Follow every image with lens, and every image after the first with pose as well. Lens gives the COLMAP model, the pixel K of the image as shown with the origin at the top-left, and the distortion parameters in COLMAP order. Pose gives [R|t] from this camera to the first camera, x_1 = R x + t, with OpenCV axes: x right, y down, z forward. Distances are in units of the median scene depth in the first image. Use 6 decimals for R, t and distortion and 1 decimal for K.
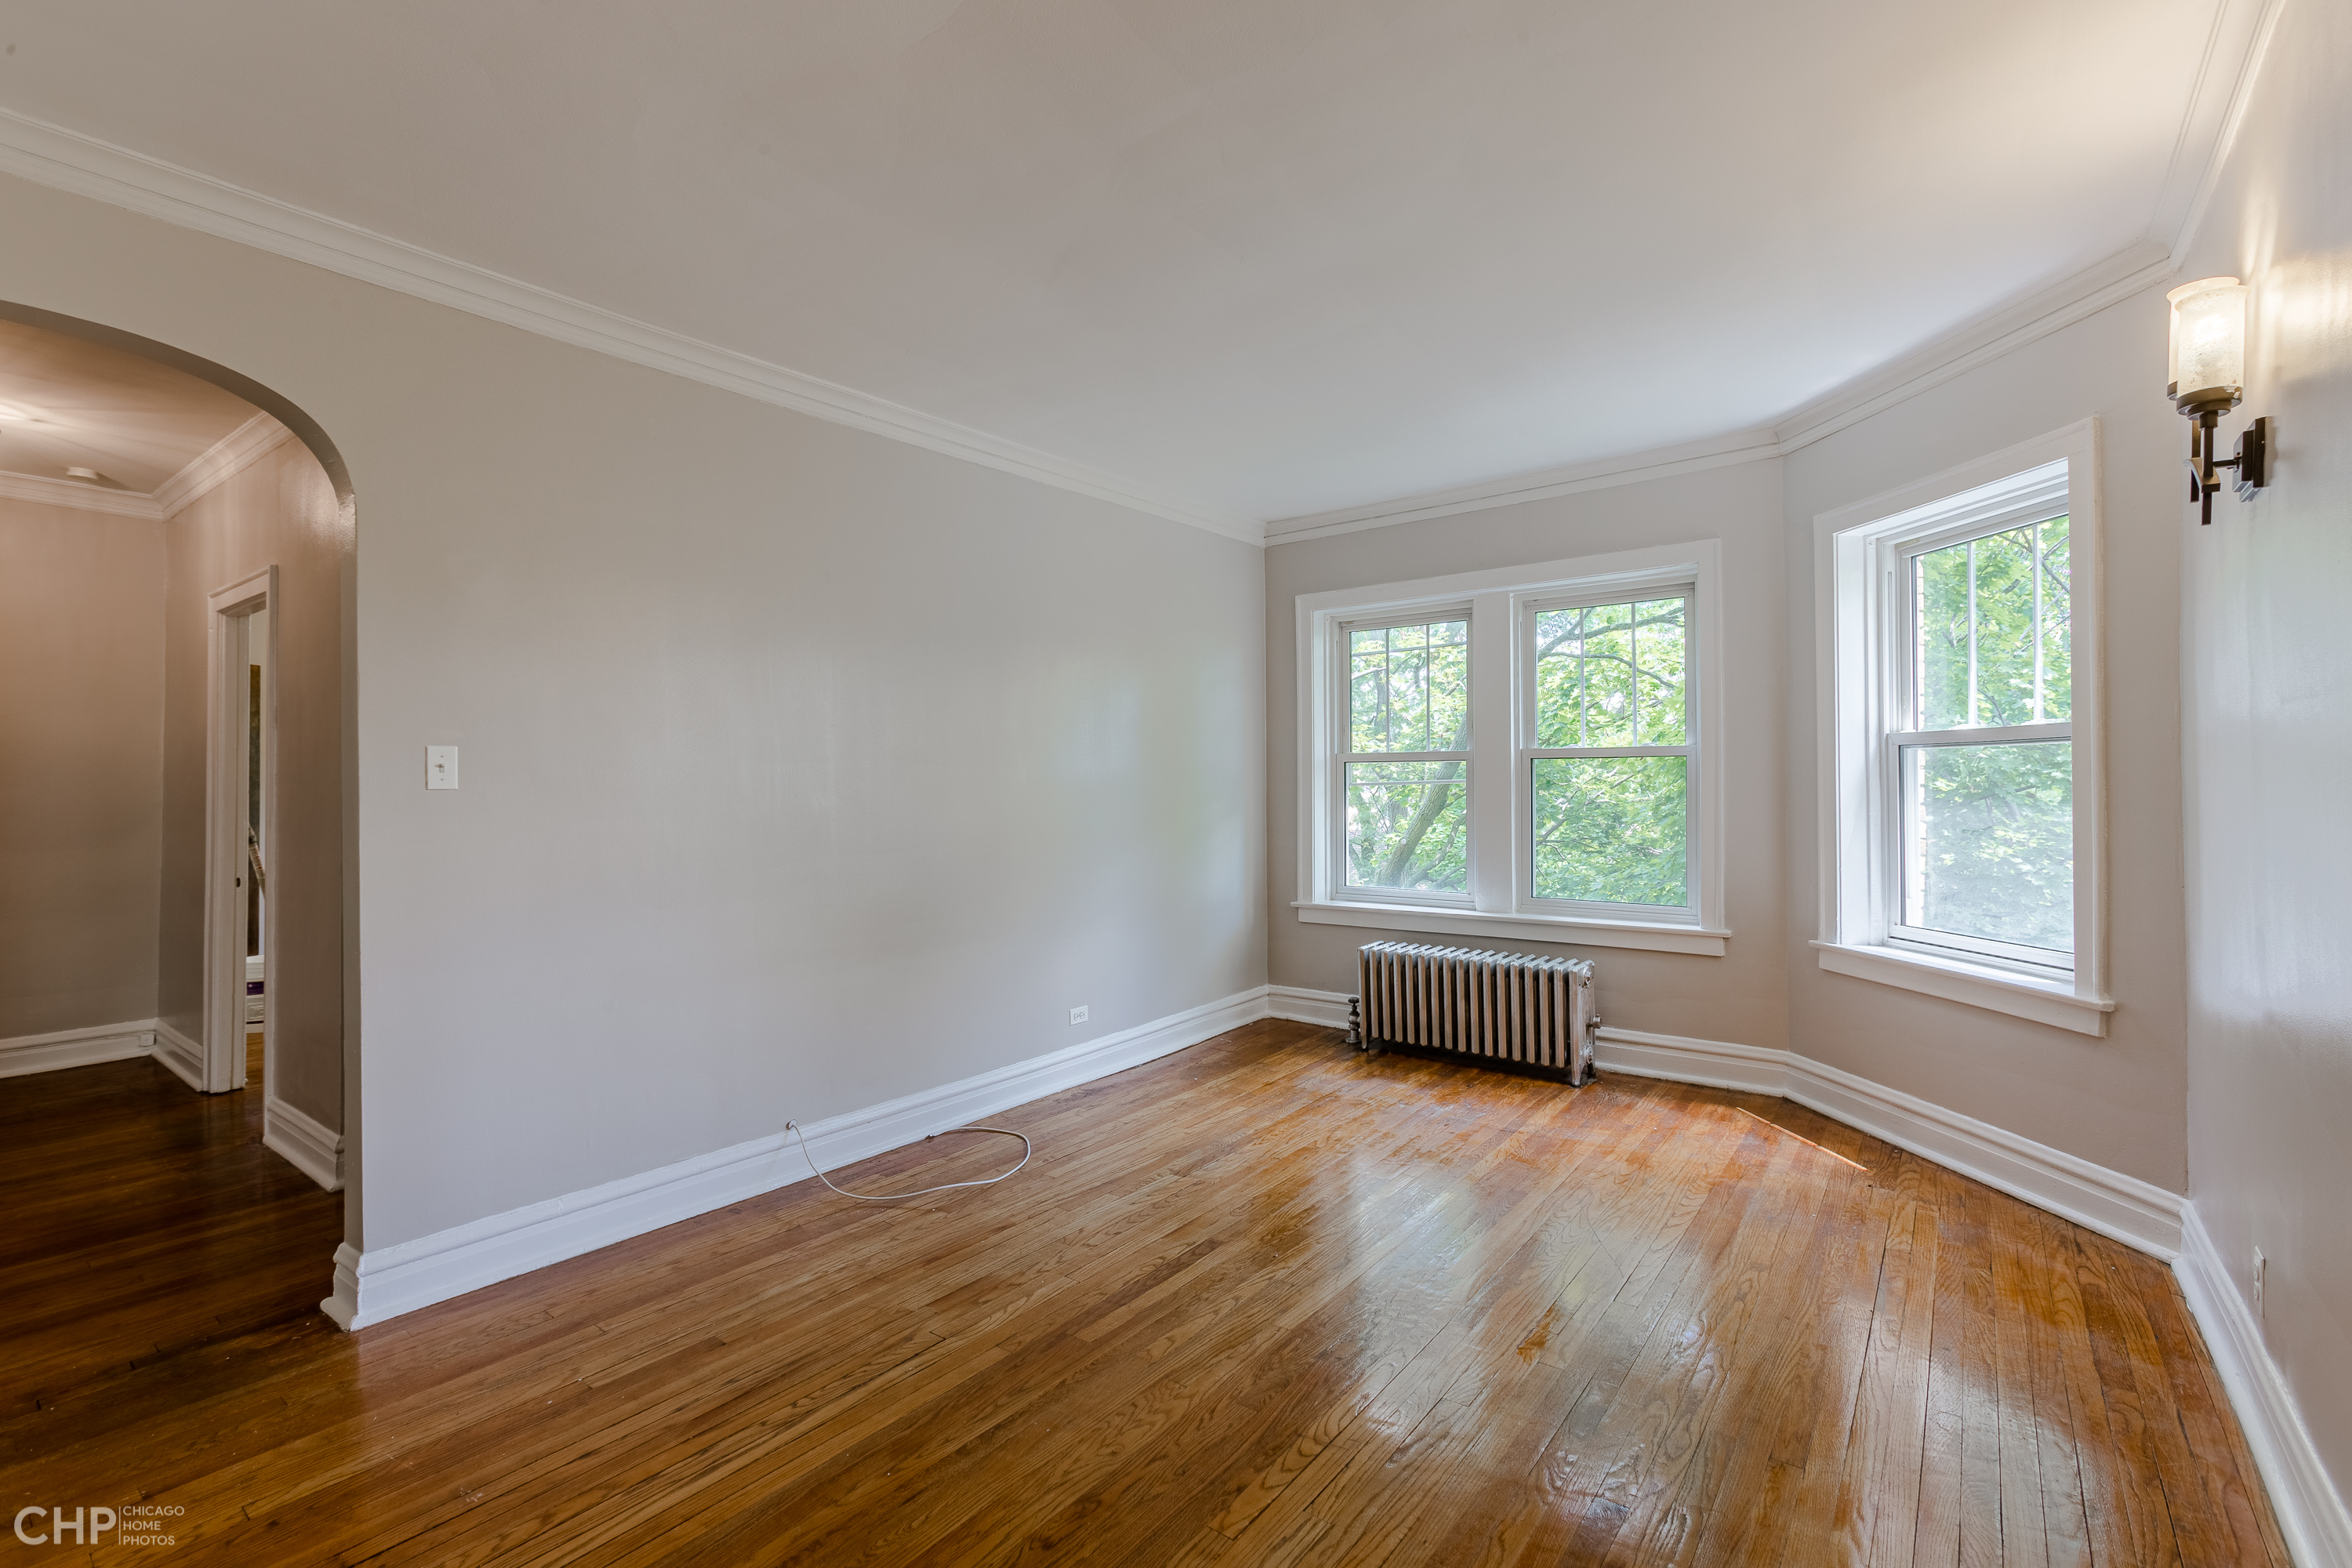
lens RADIAL K [[1045.5, 0, 1173.9], [0, 1045.5, 774.5], [0, 0, 1]] dist [-0.016692, -0.000160]
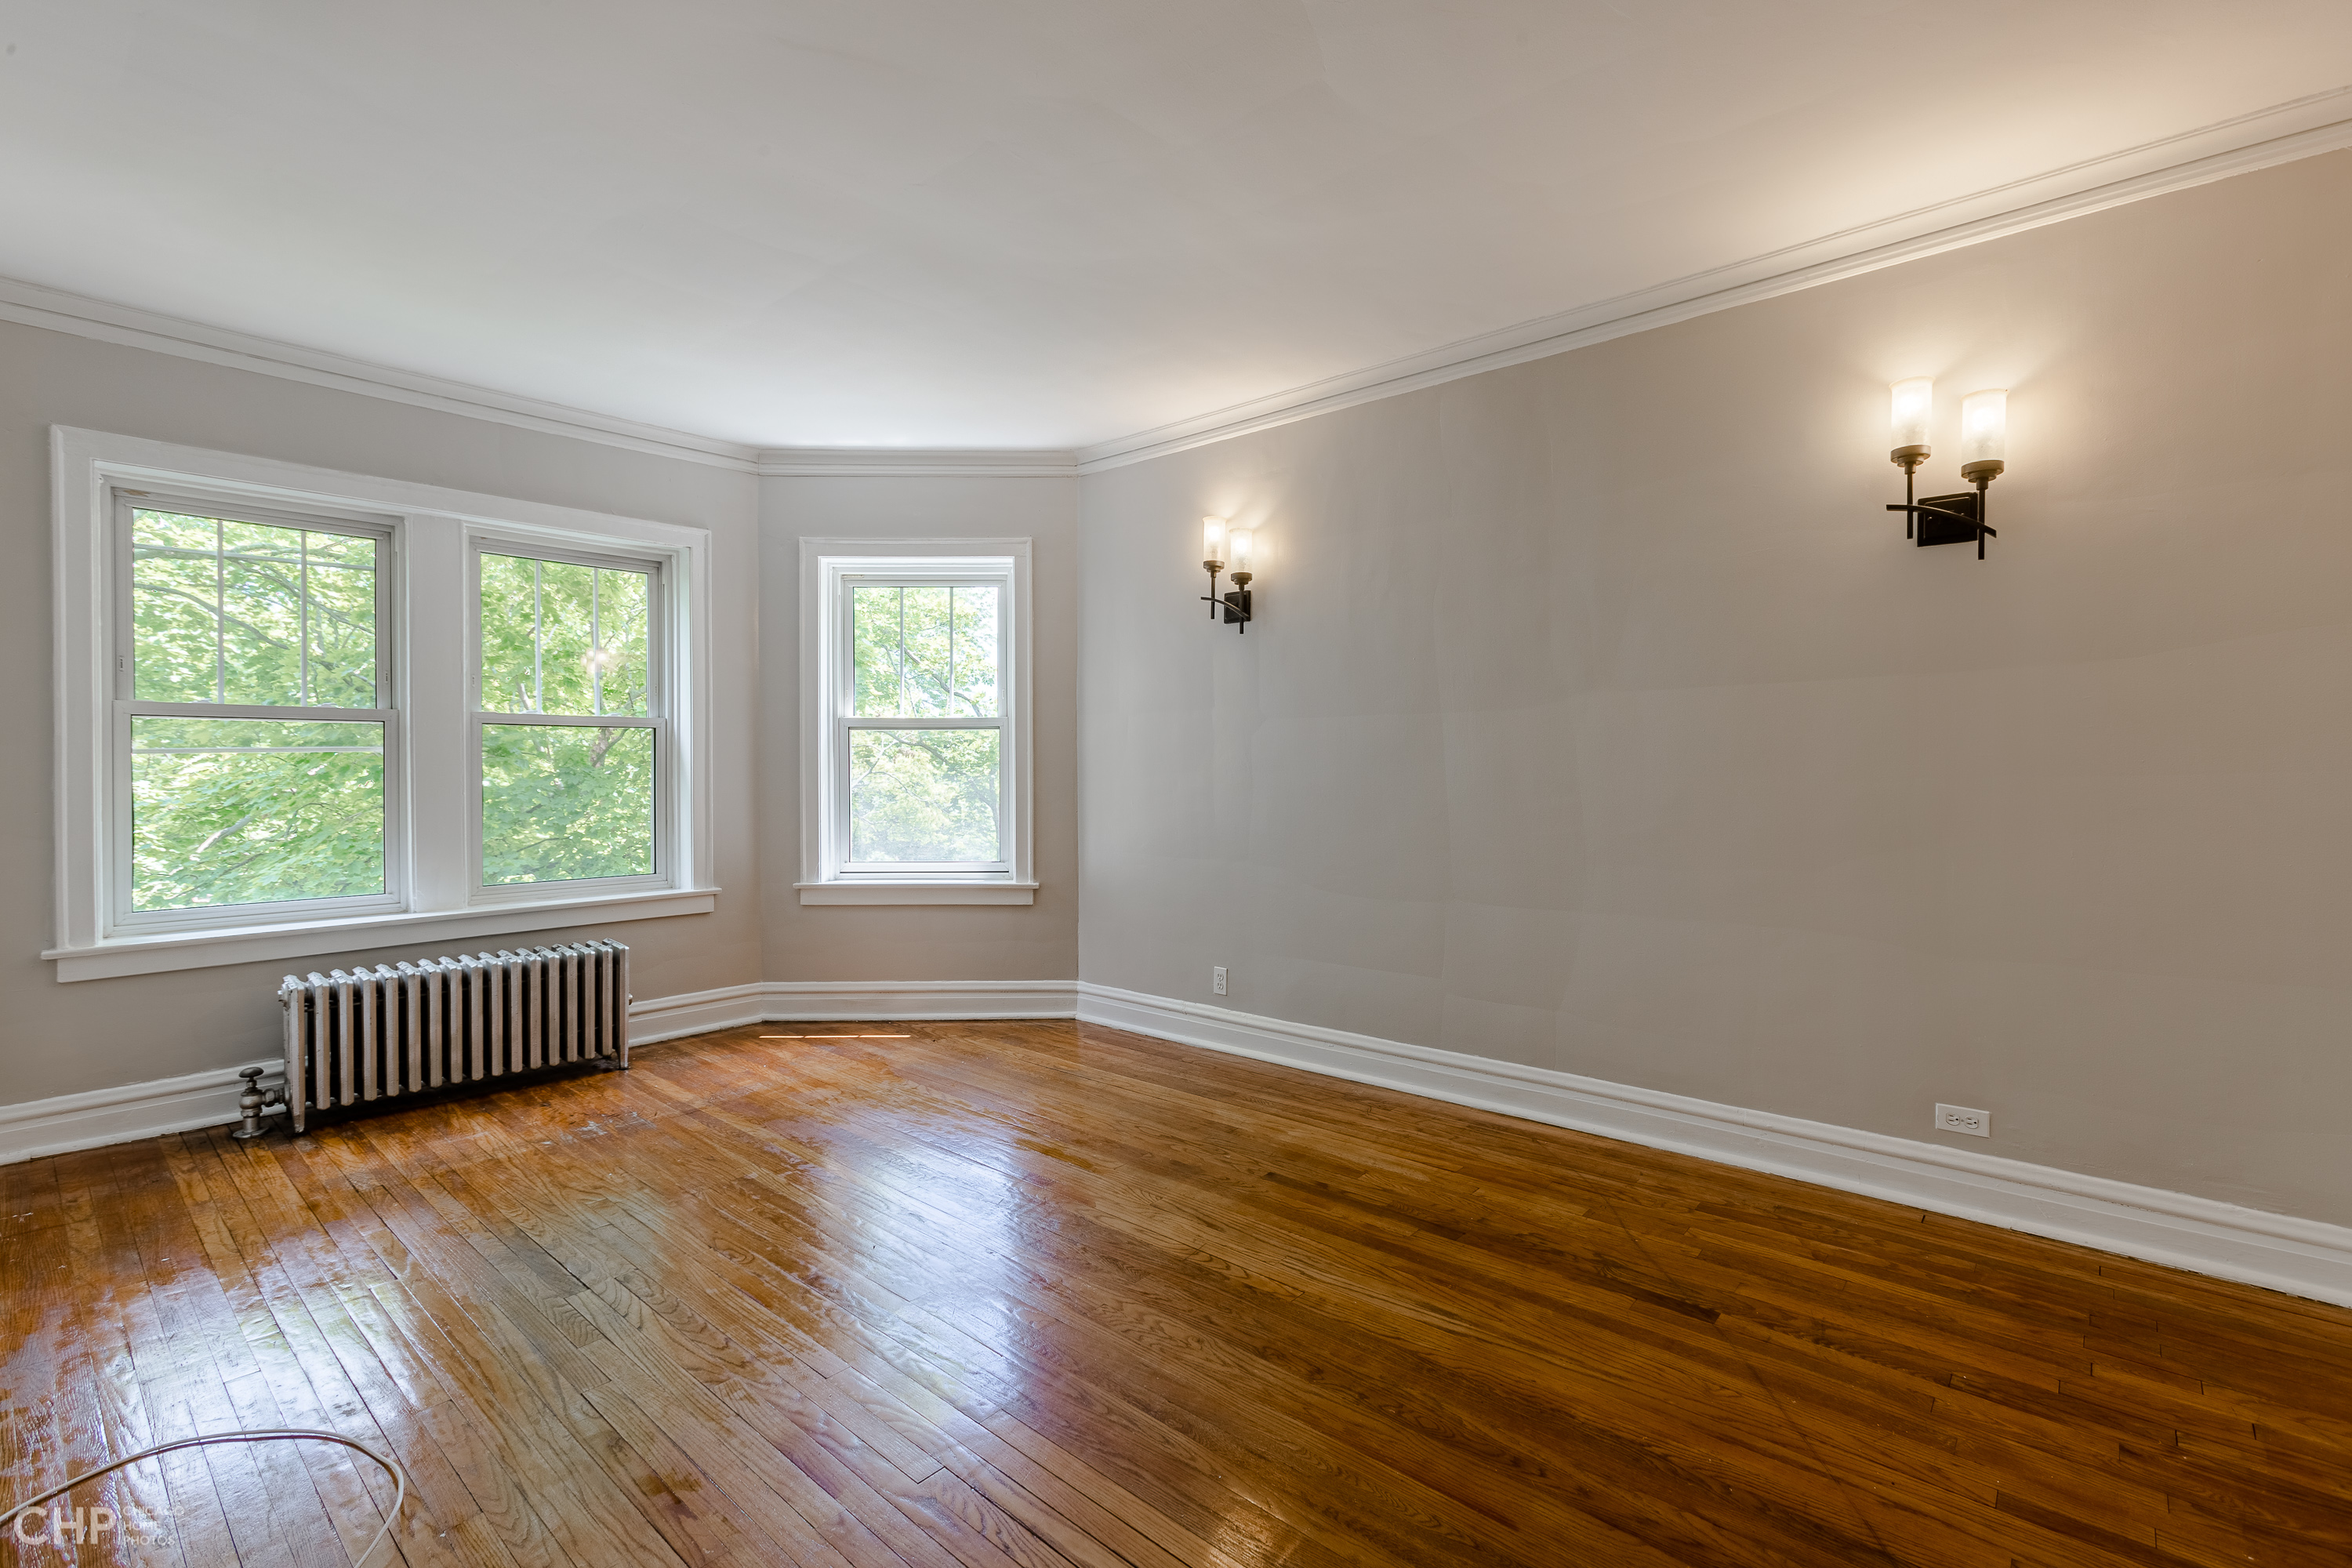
lens RADIAL K [[1045.5, 0, 1173.9], [0, 1045.5, 774.5], [0, 0, 1]] dist [-0.016692, -0.000160]
pose [[0.062526, -0.007283, 0.998017, -0.566306], [-0.011275, 0.999904, 0.008003, 0.016462], [-0.997980, -0.011753, 0.062437, 0.464749]]
